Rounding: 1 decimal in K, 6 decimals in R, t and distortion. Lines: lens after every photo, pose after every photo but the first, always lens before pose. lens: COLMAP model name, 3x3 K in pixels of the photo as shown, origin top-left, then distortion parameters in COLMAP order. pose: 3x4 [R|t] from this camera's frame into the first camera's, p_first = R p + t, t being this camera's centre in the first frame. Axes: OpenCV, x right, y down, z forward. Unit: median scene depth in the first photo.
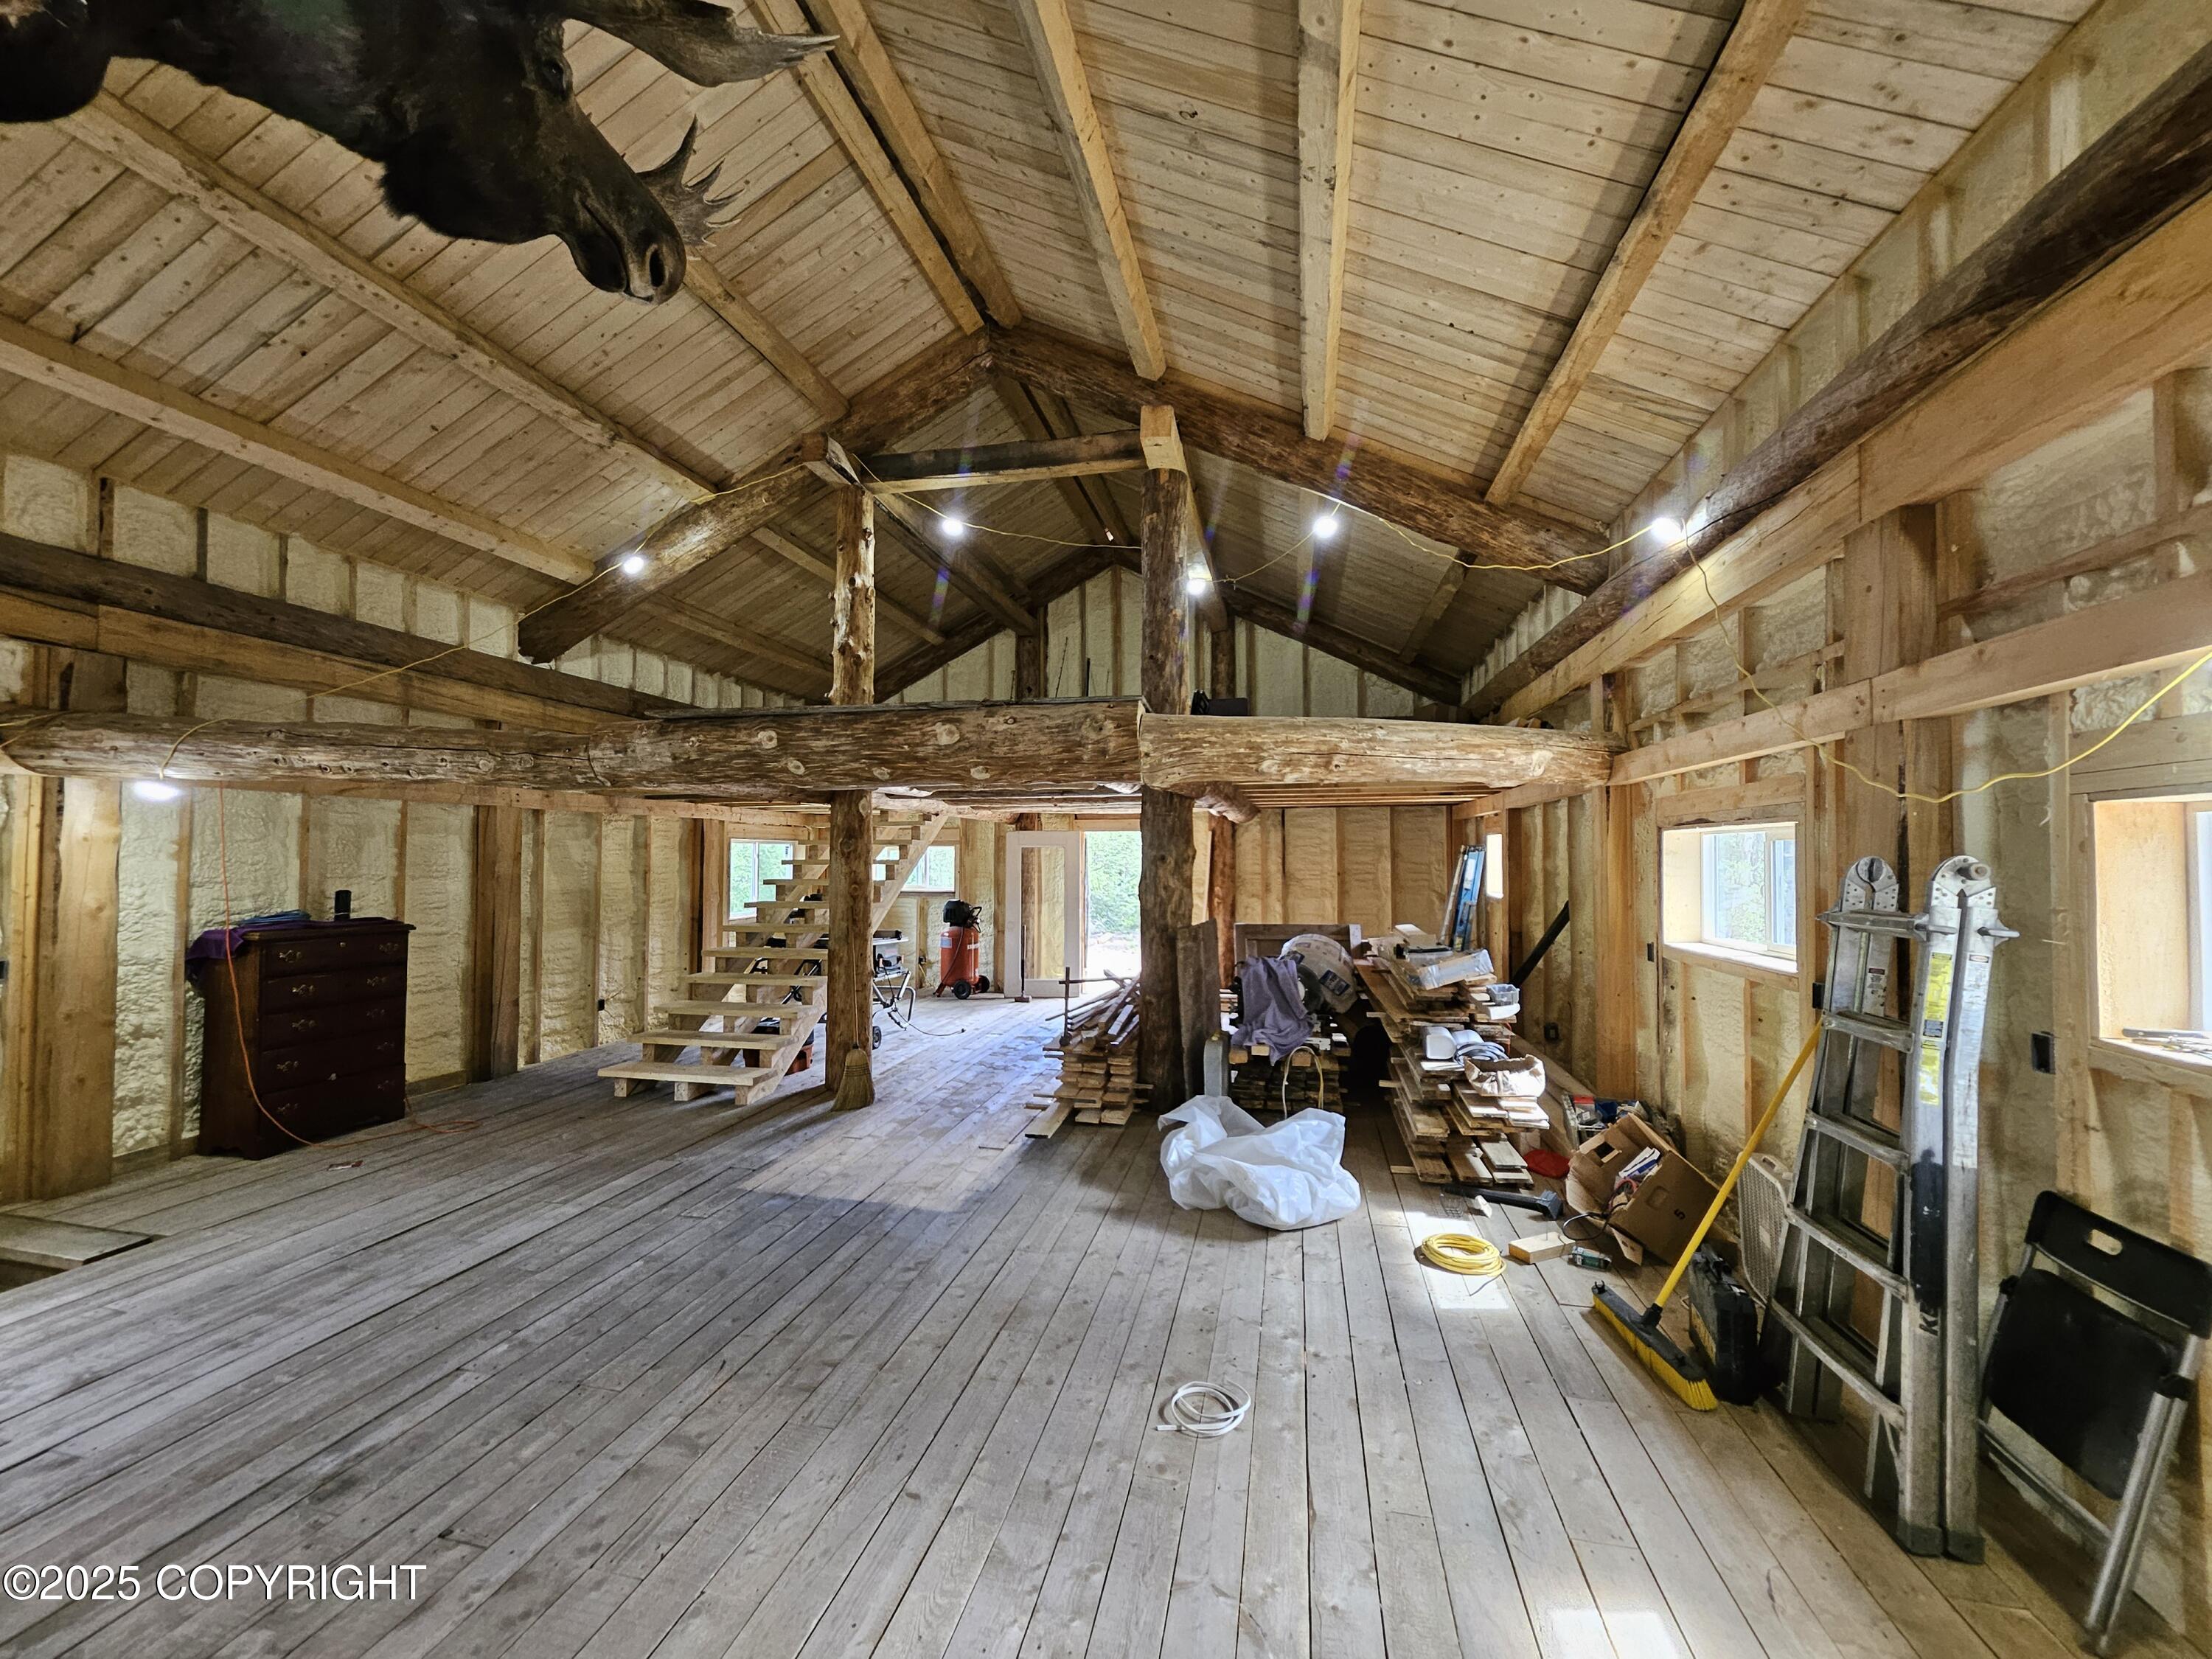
lens RADIAL K [[875.5, 0, 1095.9], [0, 875.5, 826.8], [0, 0, 1]] dist [0.010680, -0.000268]
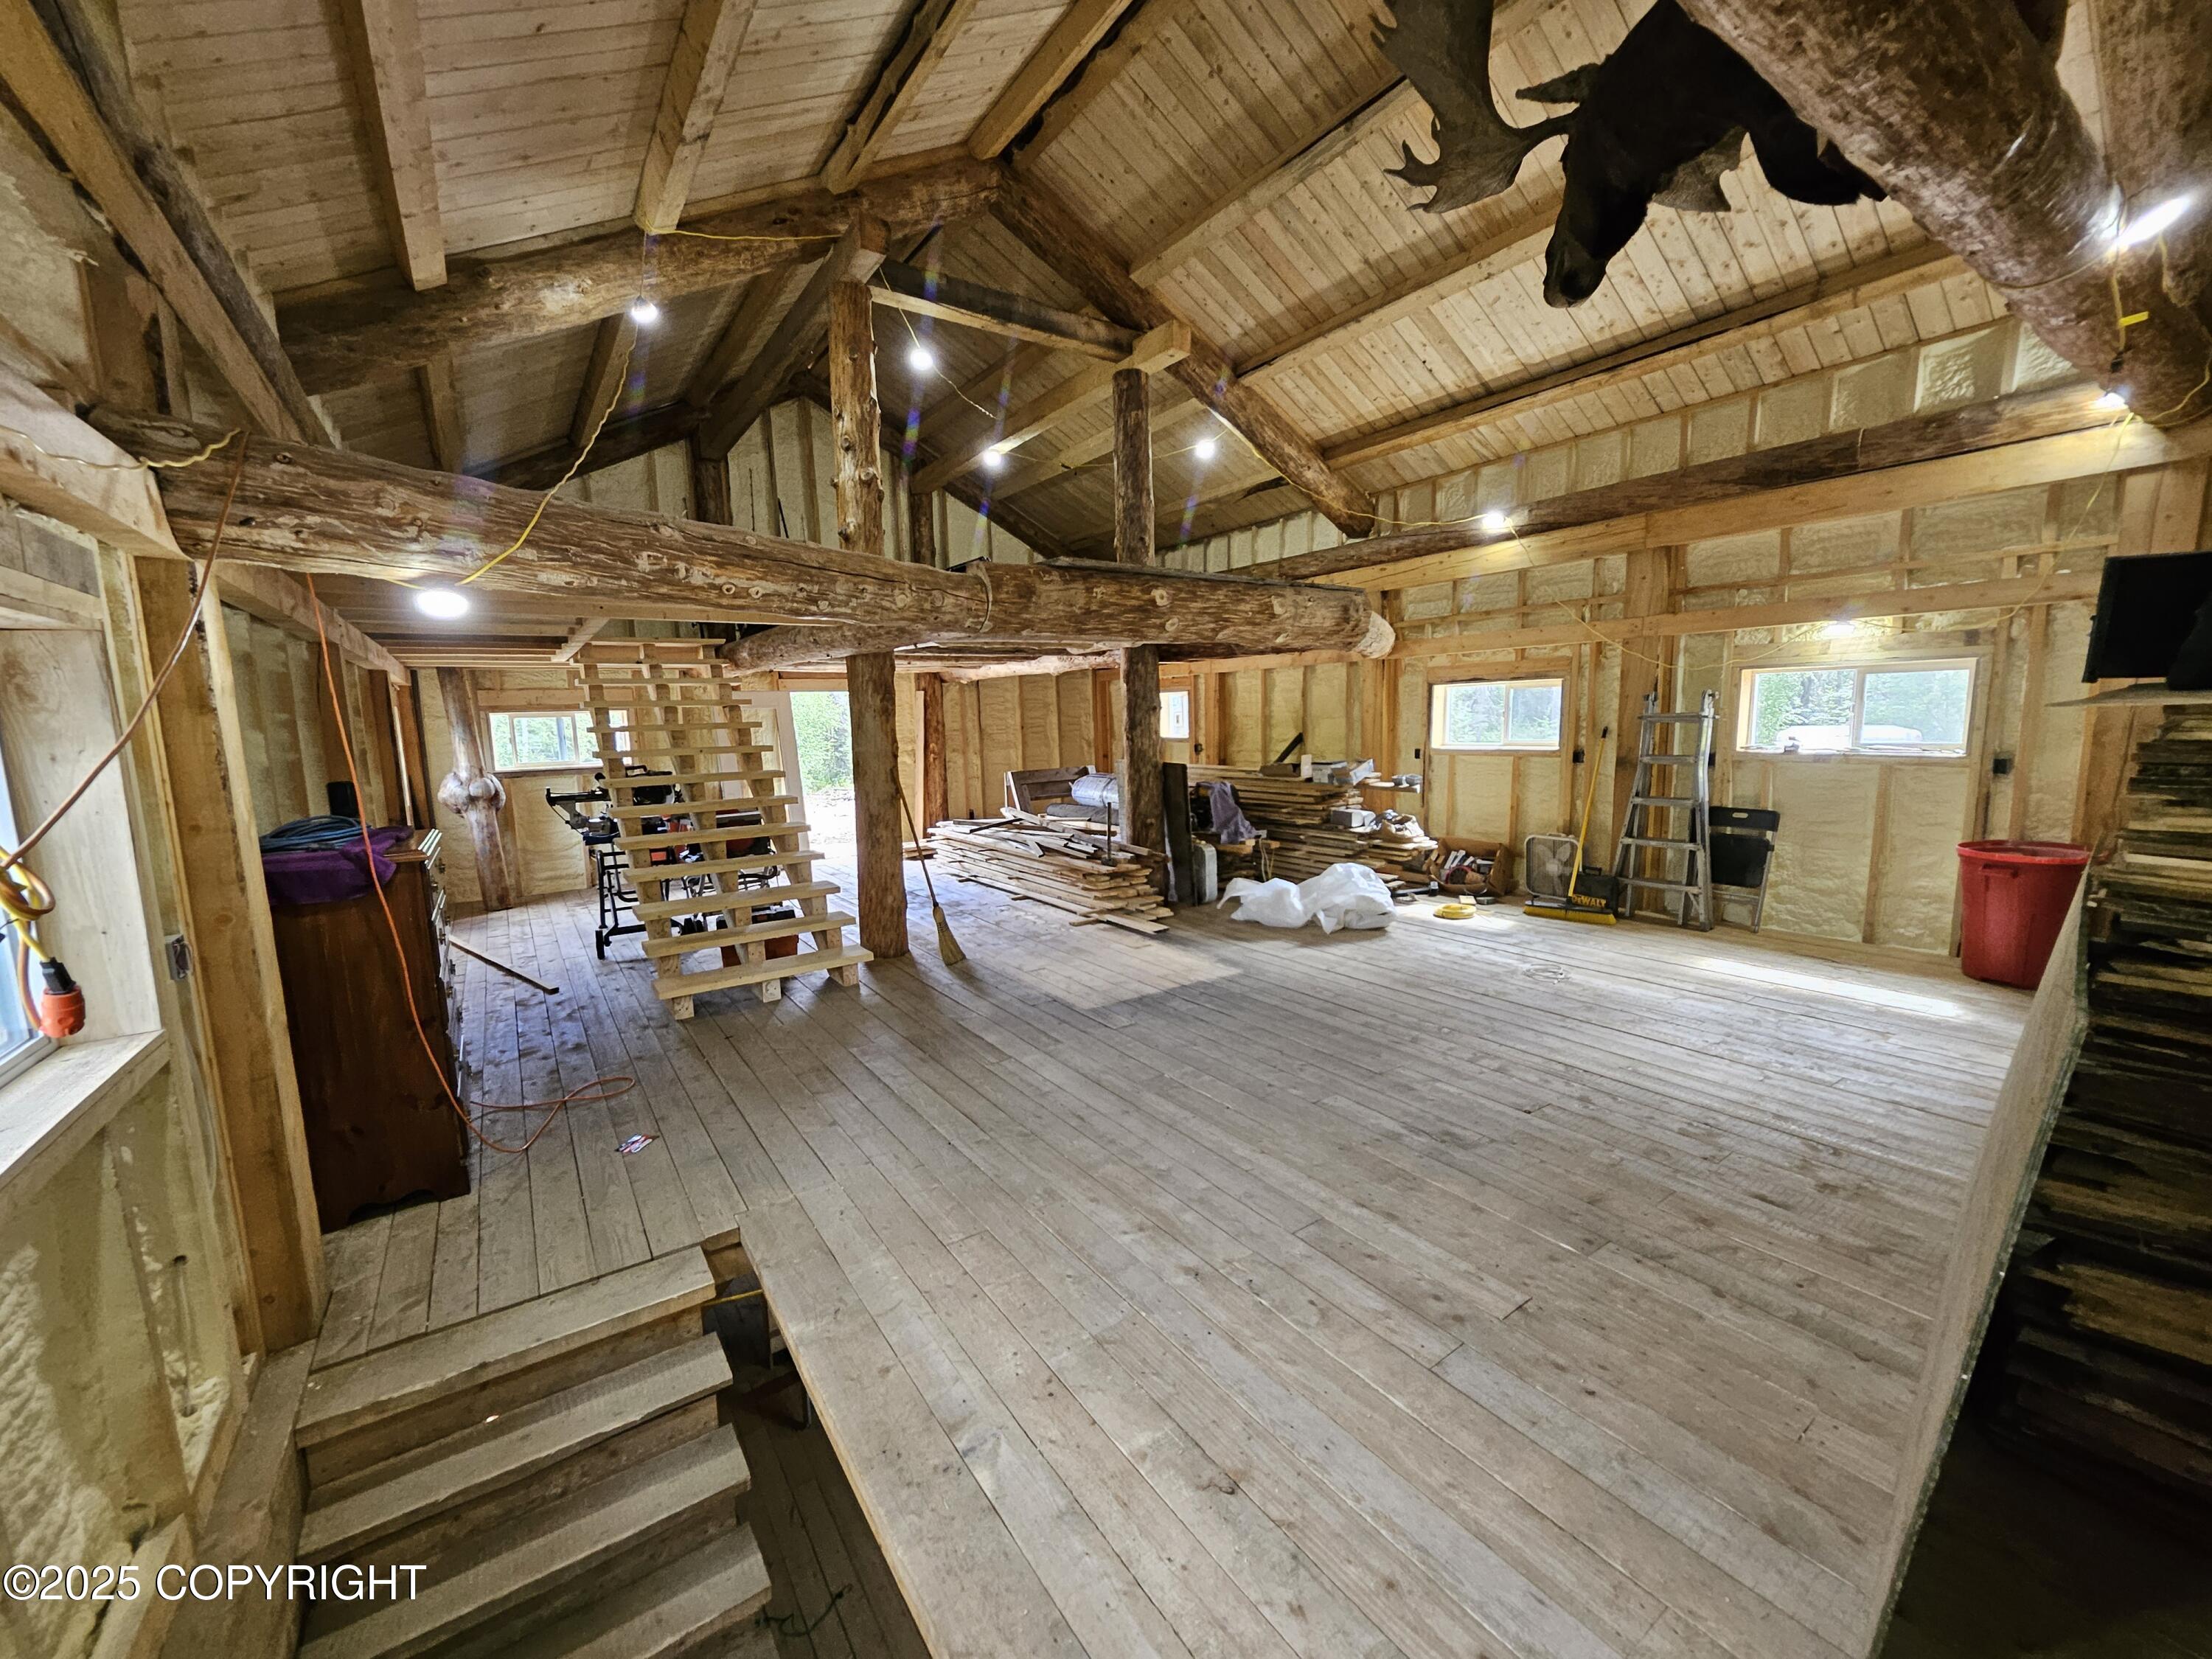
lens RADIAL K [[875.5, 0, 1106.5], [0, 875.5, 829.1], [0, 0, 1]] dist [0.010680, -0.000268]
pose [[0.668220, -0.117361, 0.734649, -0.793593], [0.004147, 0.988051, 0.154069, 0.011403], [-0.743952, -0.099905, 0.660722, 0.186378]]
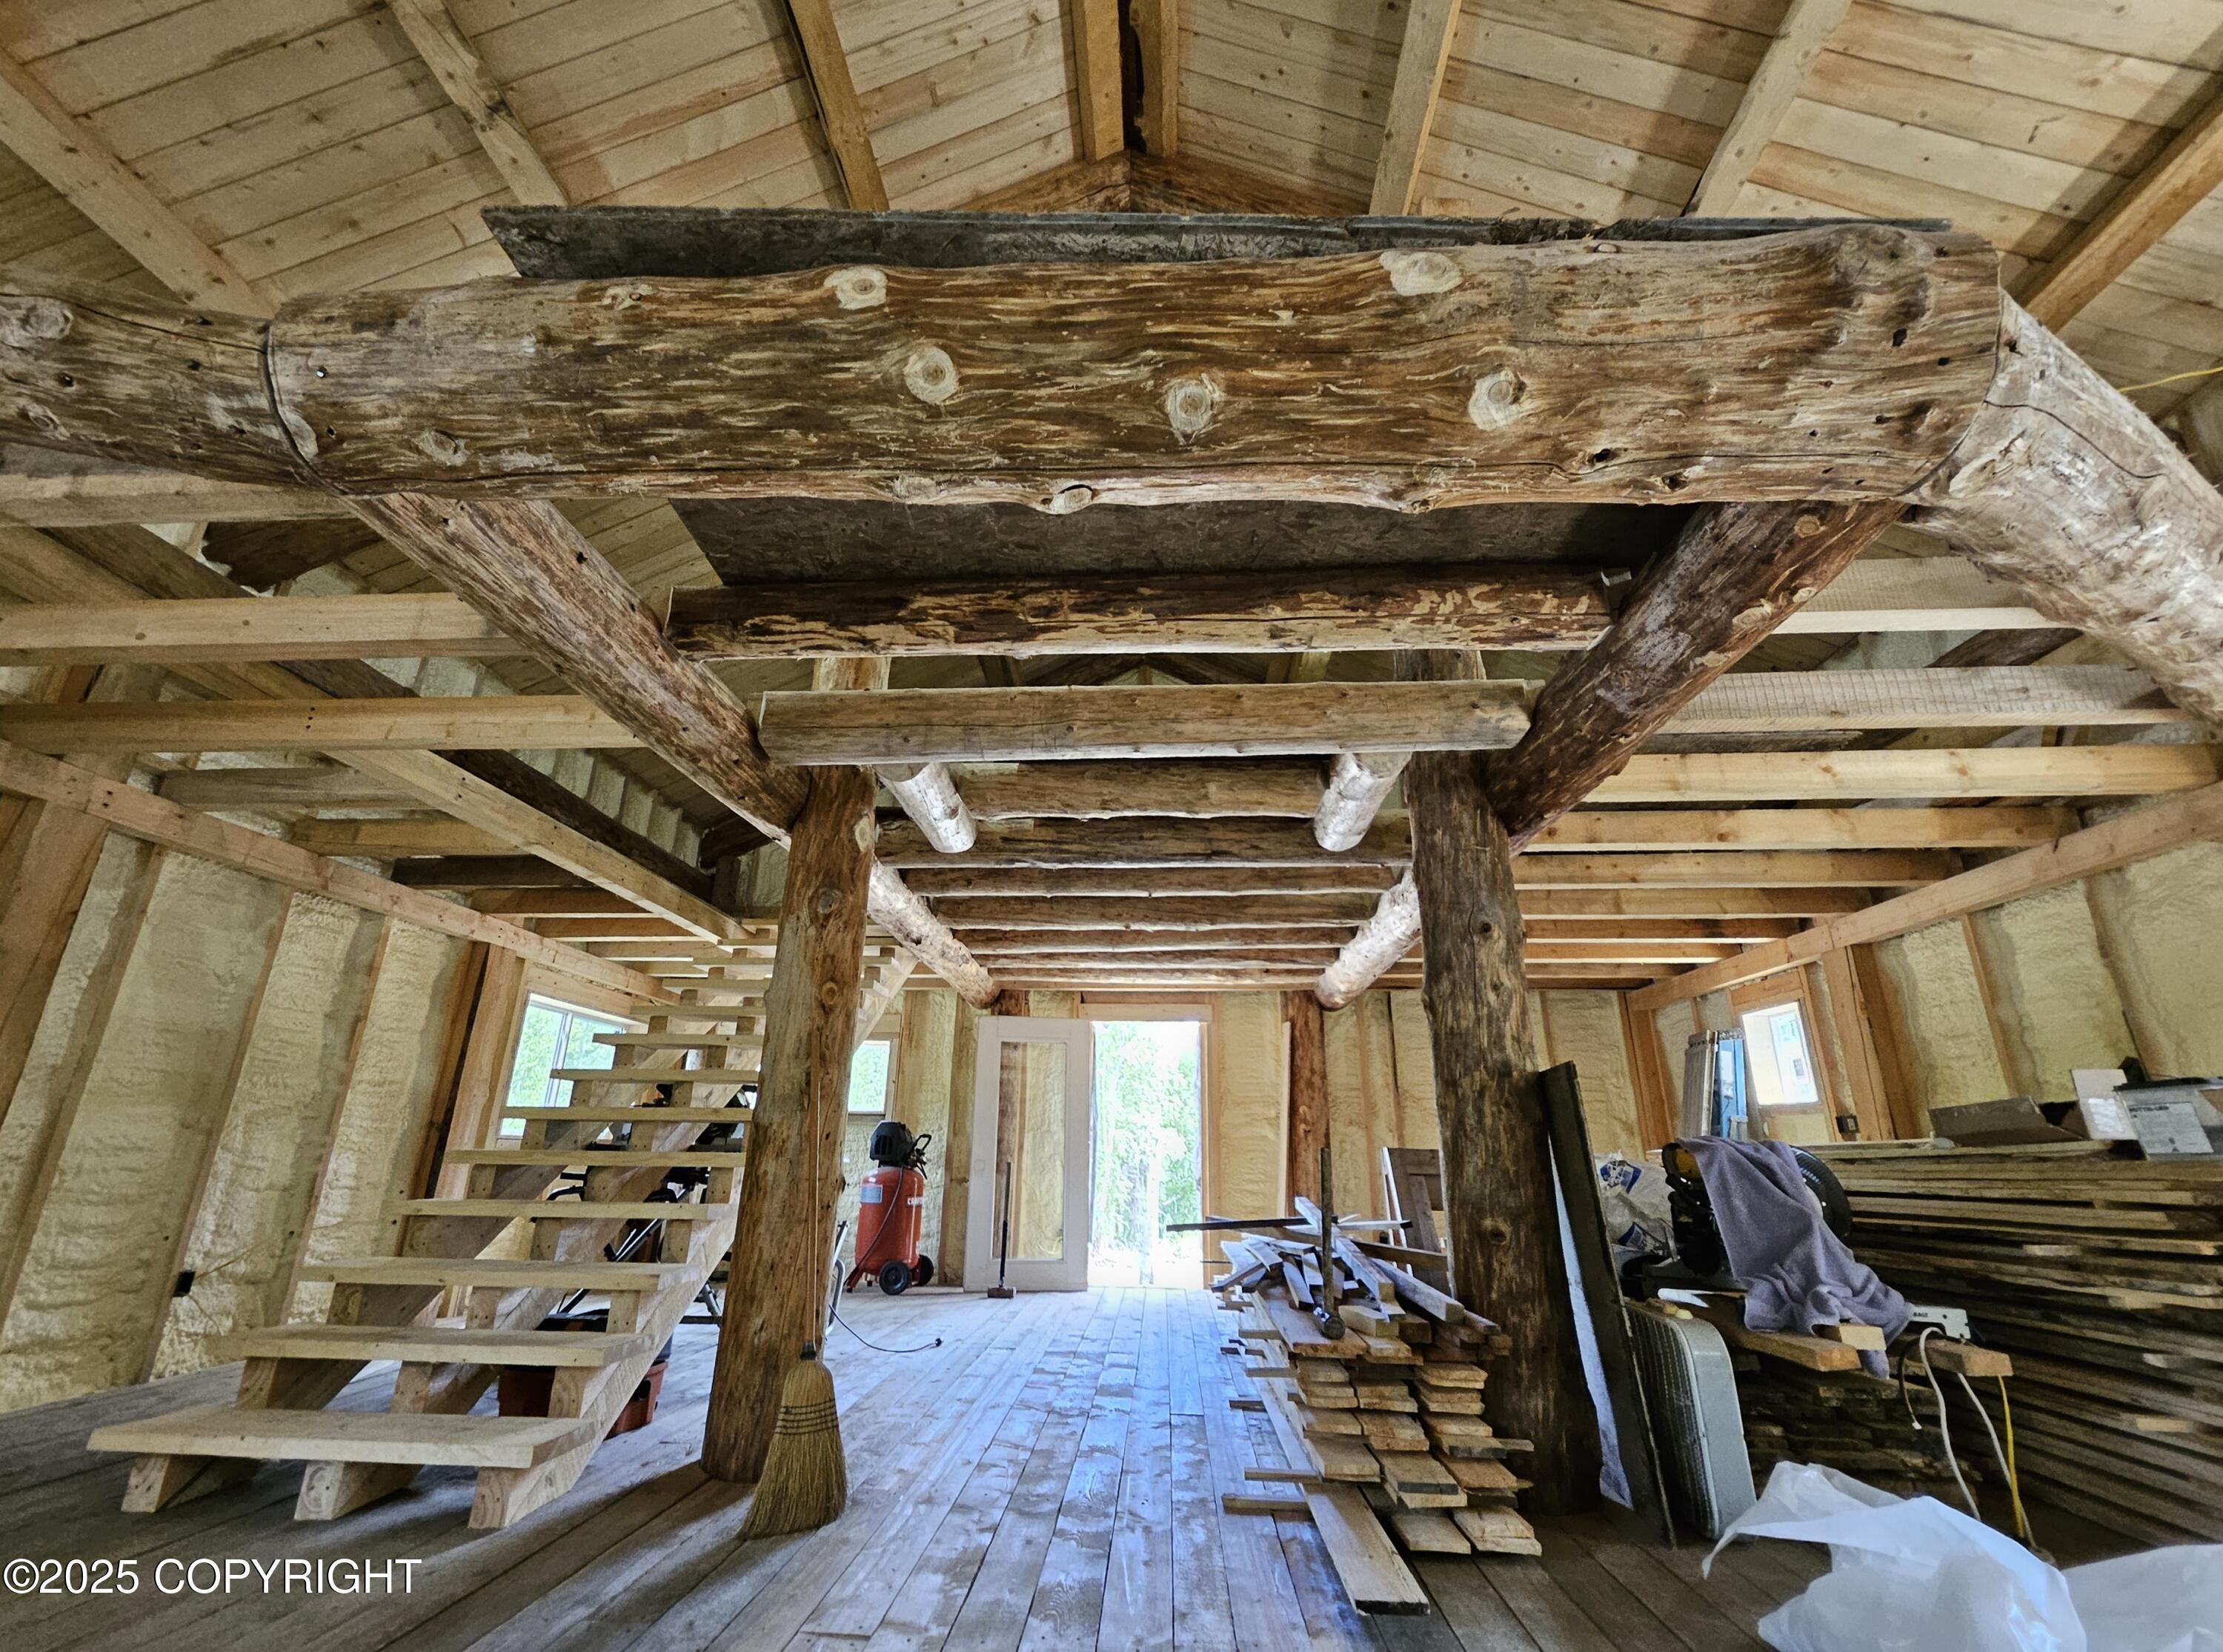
lens RADIAL K [[953.1, 0, 1098.3], [0, 953.1, 835.5], [0, 0, 1]] dist [0.002033, -0.000484]
pose [[0.986883, 0.068421, 0.146217, -0.202452], [-0.022920, 0.955950, -0.292635, 0.132333], [-0.159799, 0.285445, 0.944979, 0.438627]]
